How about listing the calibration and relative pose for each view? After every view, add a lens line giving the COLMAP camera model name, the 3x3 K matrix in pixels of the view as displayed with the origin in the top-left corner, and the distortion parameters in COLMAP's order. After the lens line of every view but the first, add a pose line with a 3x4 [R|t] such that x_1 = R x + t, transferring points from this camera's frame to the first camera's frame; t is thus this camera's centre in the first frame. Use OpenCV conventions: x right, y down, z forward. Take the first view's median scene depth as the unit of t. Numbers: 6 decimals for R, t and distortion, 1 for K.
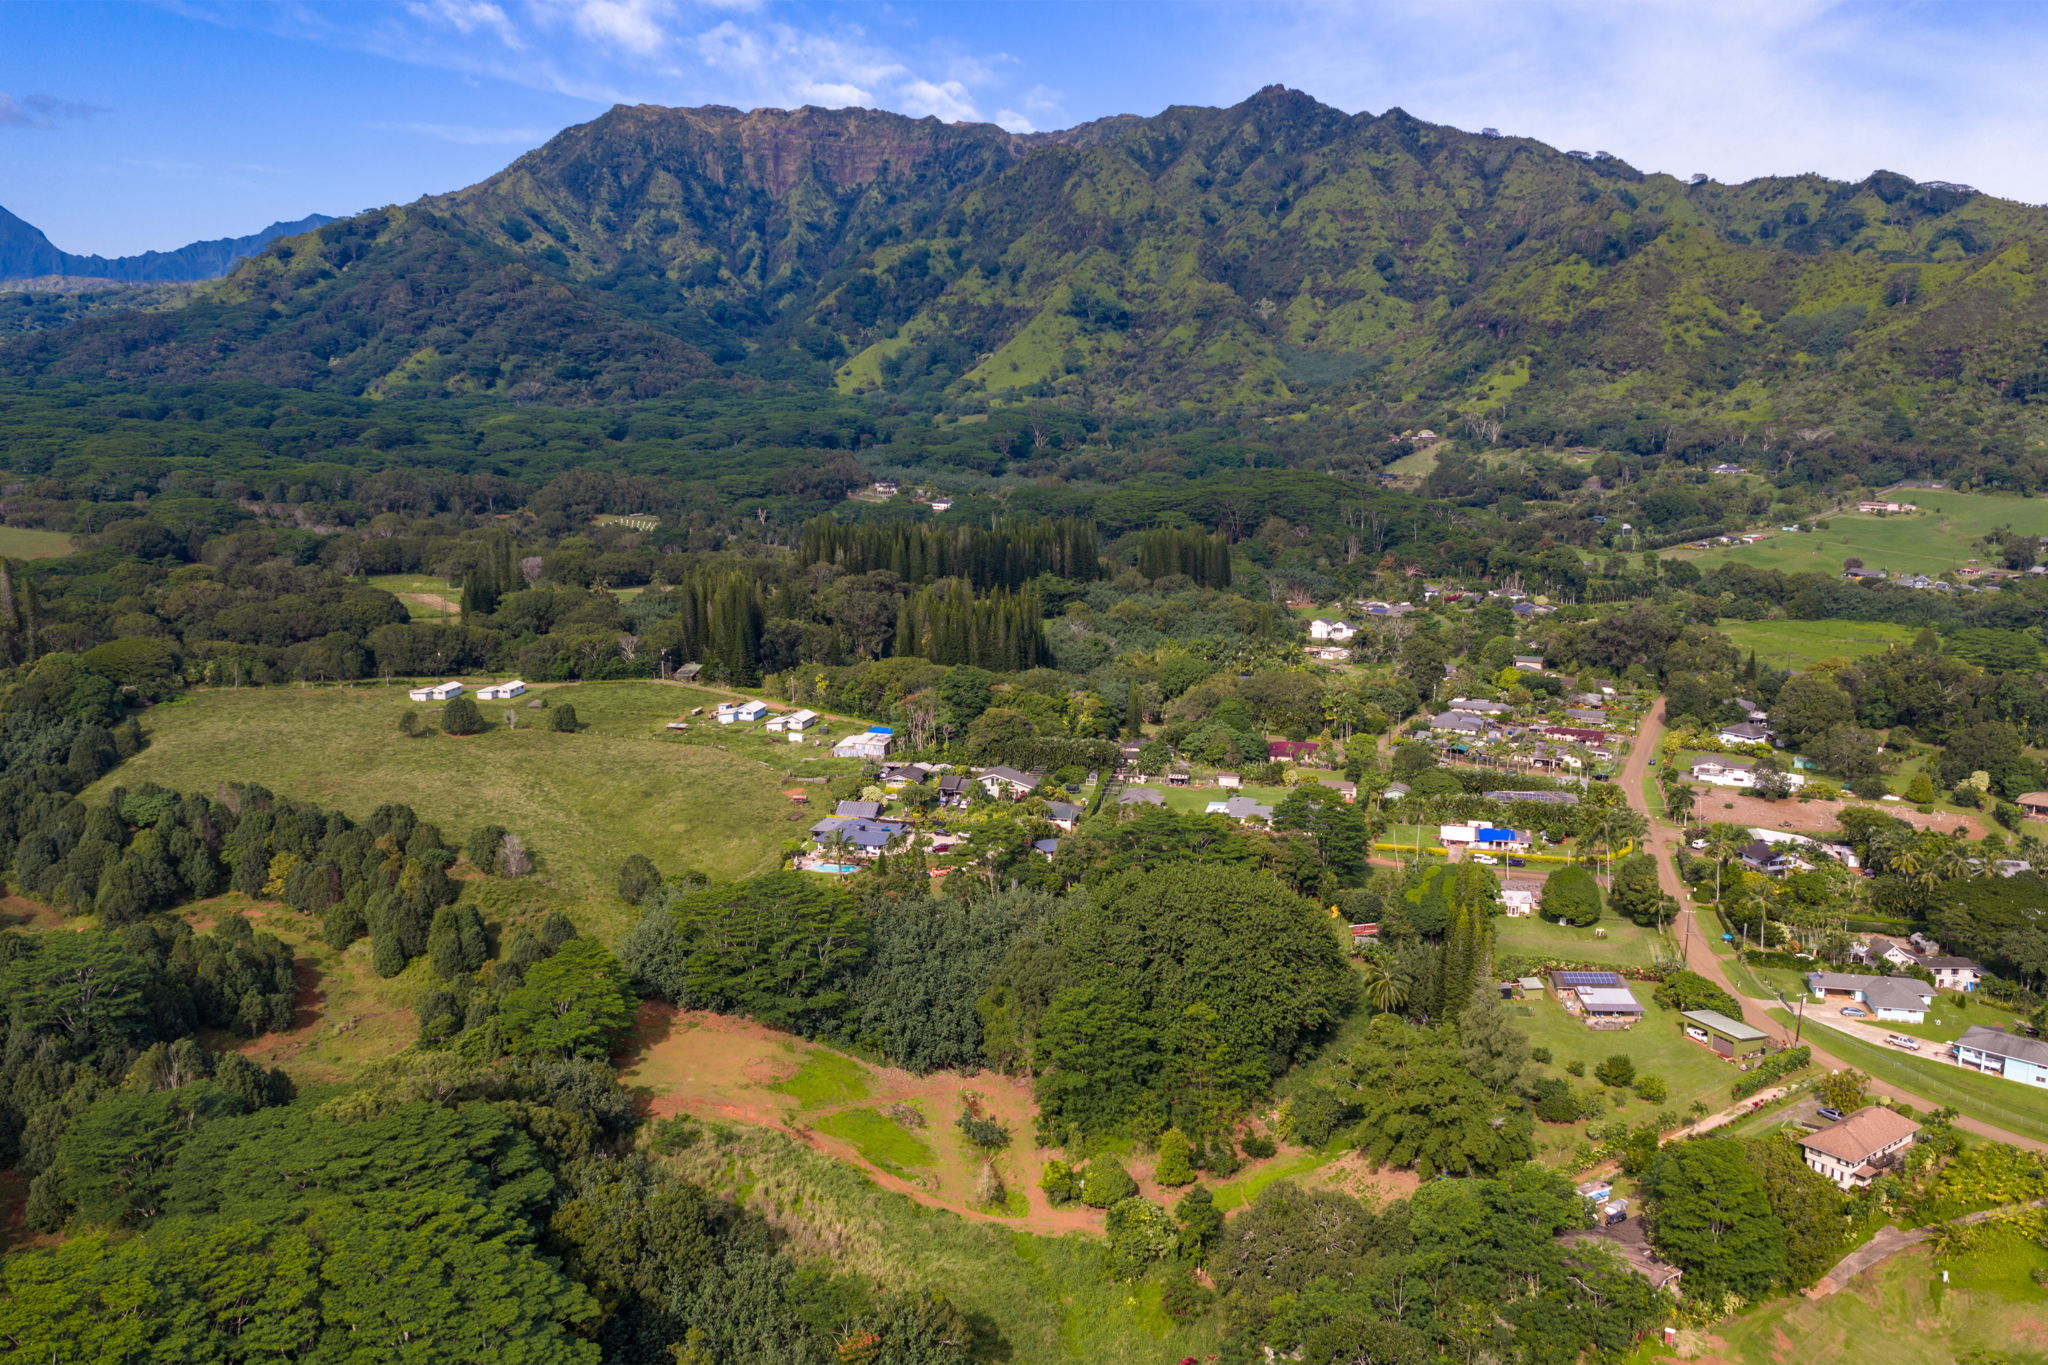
lens RADIAL K [[1716.8, 0, 1034.5], [0, 1716.8, 682.6], [0, 0, 1]] dist [0.020287, -0.033340]
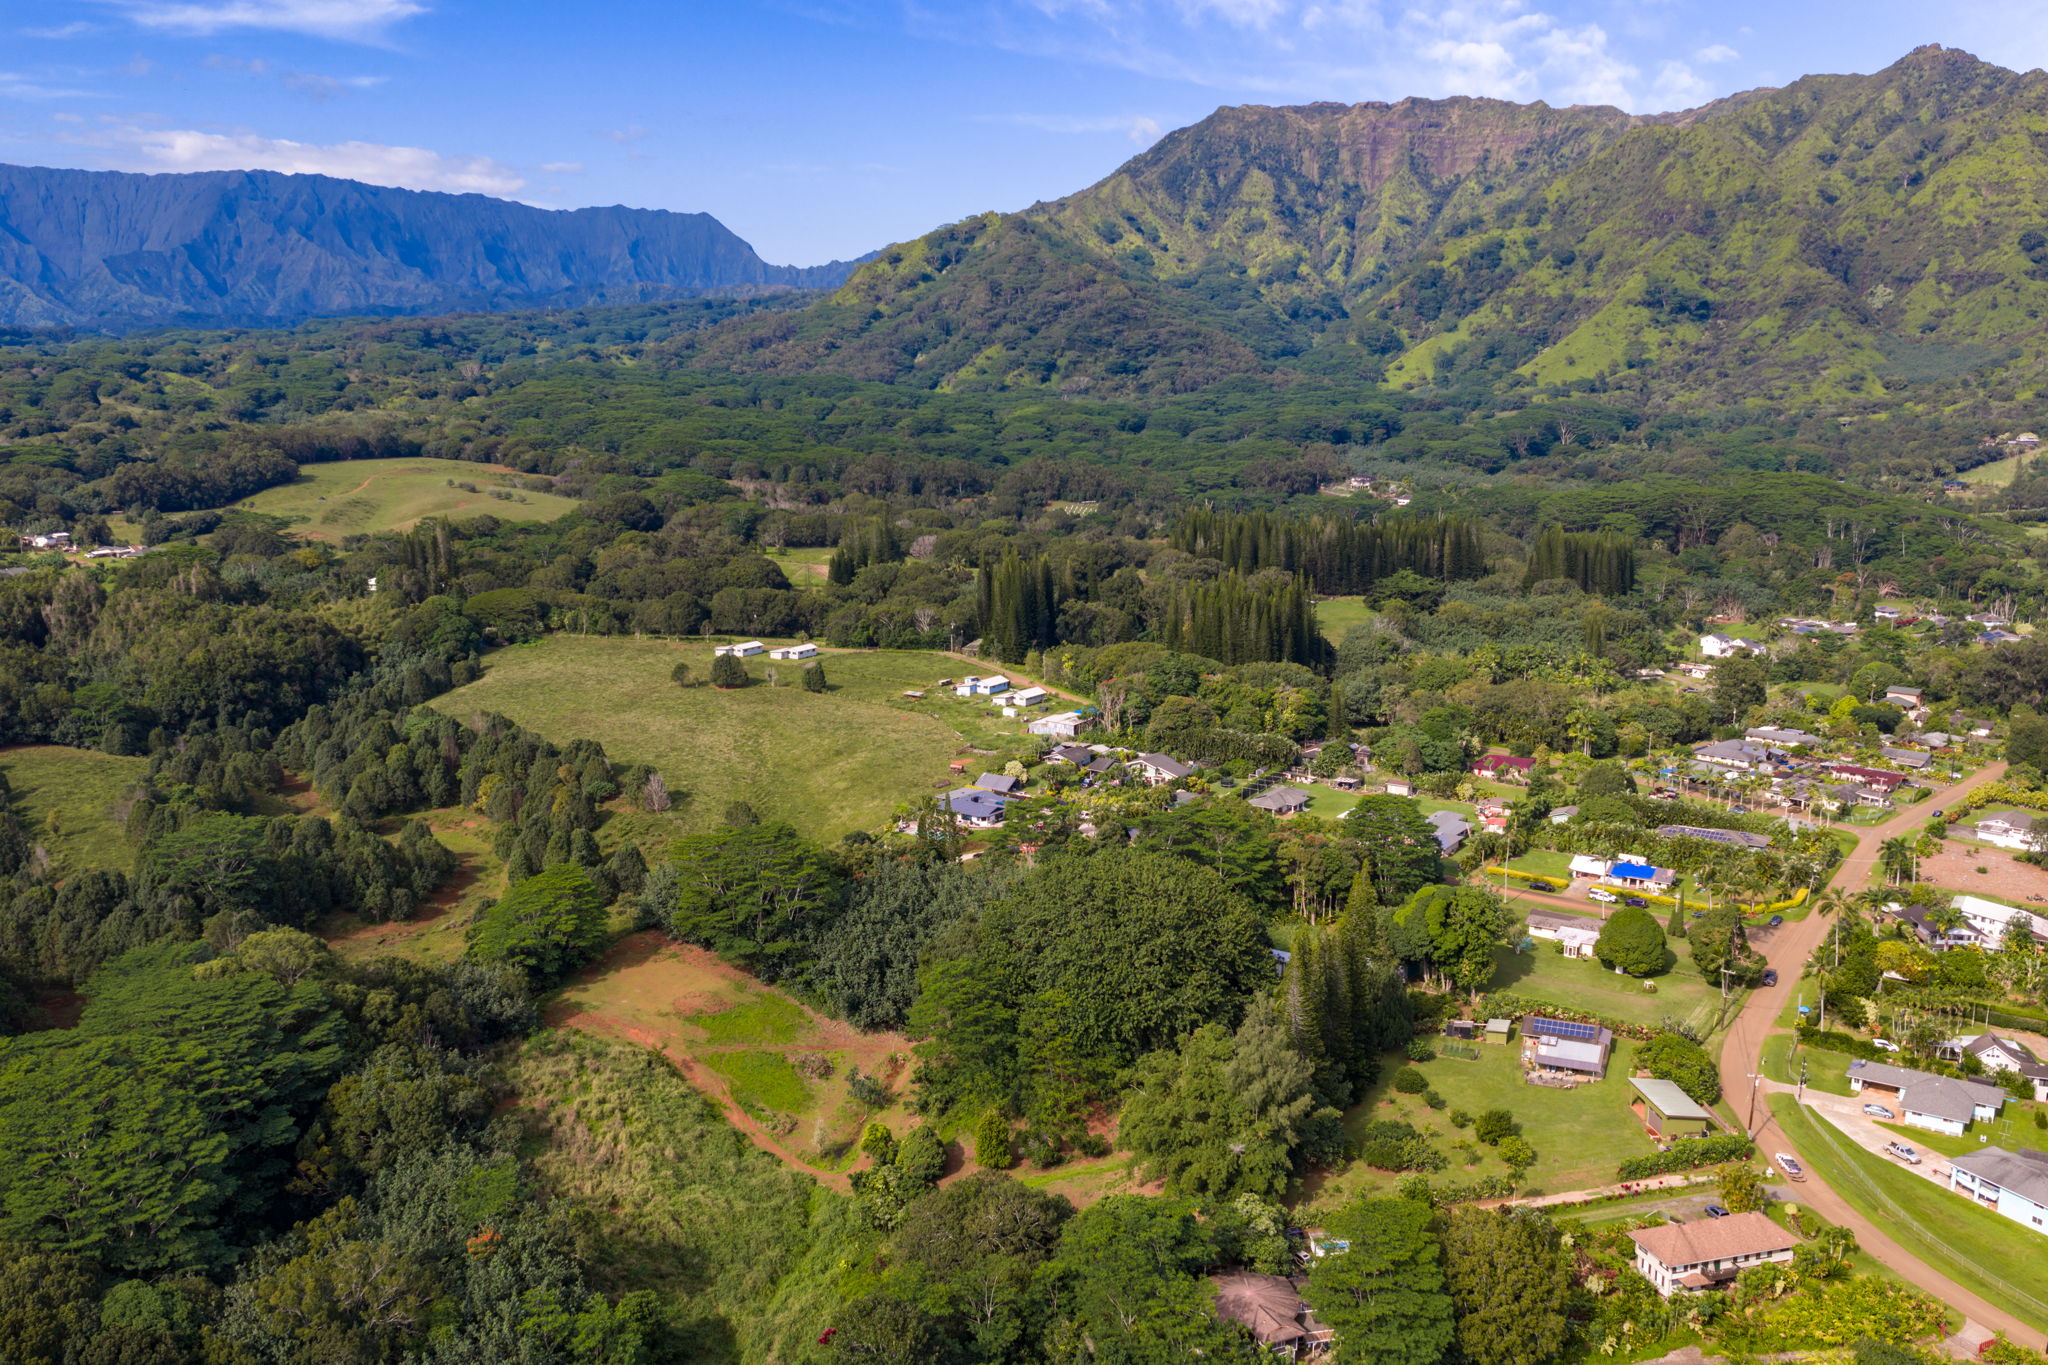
lens RADIAL K [[1716.8, 0, 1026.8], [0, 1716.8, 681.6], [0, 0, 1]] dist [0.020287, -0.033340]
pose [[0.932931, 0.065906, -0.353972, 0.060255], [-0.065727, 0.997759, 0.012543, 0.000017], [0.354006, 0.011564, 0.935172, 0.011360]]
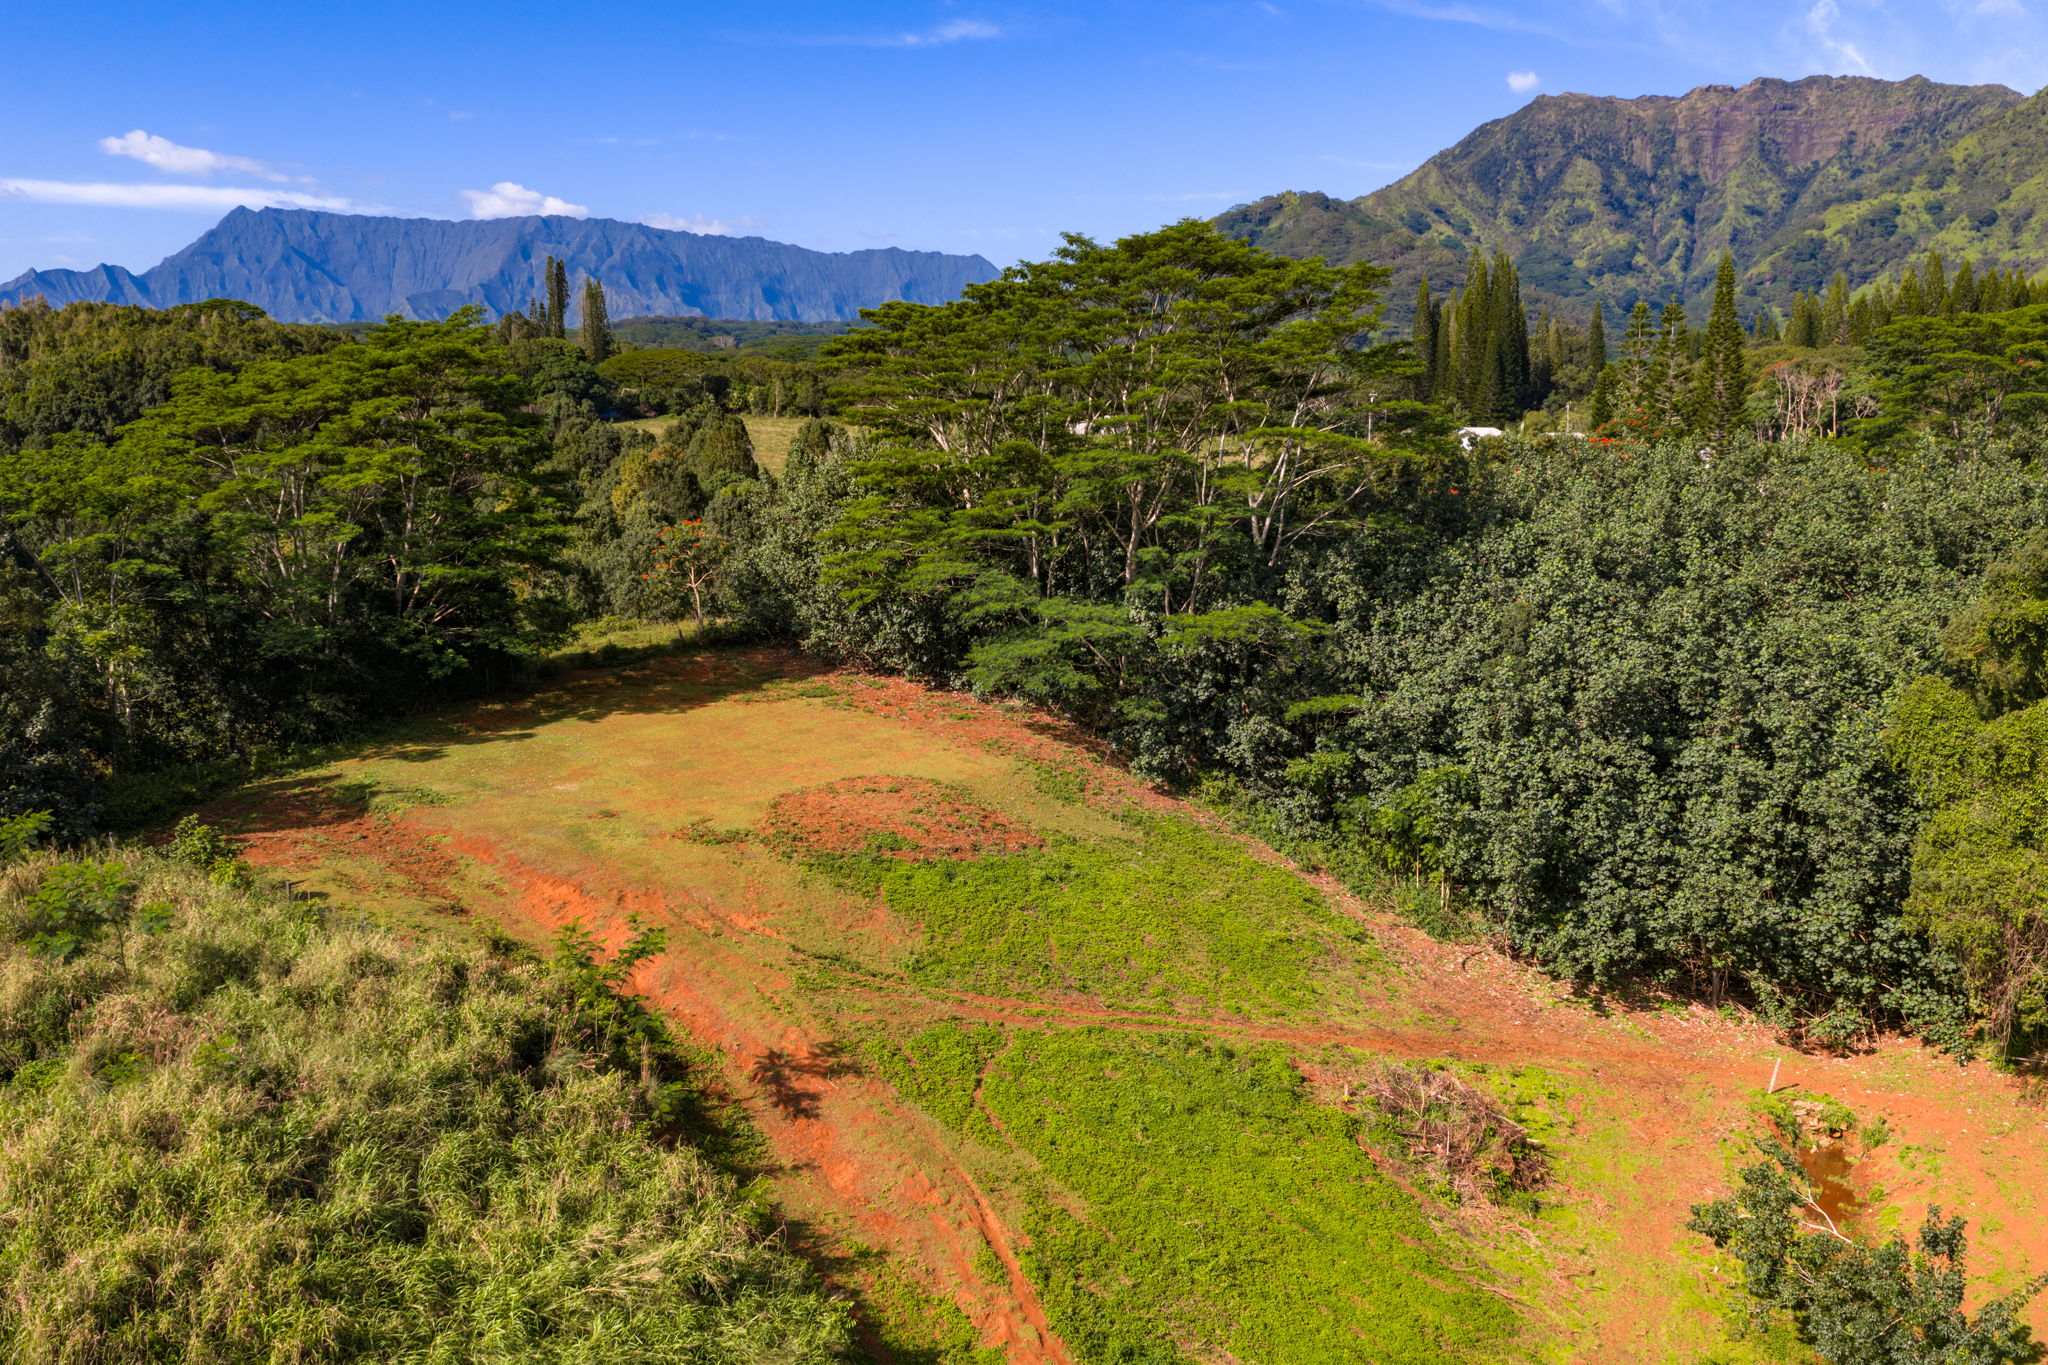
lens RADIAL K [[1716.8, 0, 1025.4], [0, 1716.8, 683.2], [0, 0, 1]] dist [0.020287, -0.033340]
pose [[0.868169, 0.080762, -0.489653, -0.003537], [-0.098202, 0.995116, -0.009983, 0.031498], [0.486455, 0.056752, 0.871860, 0.121422]]
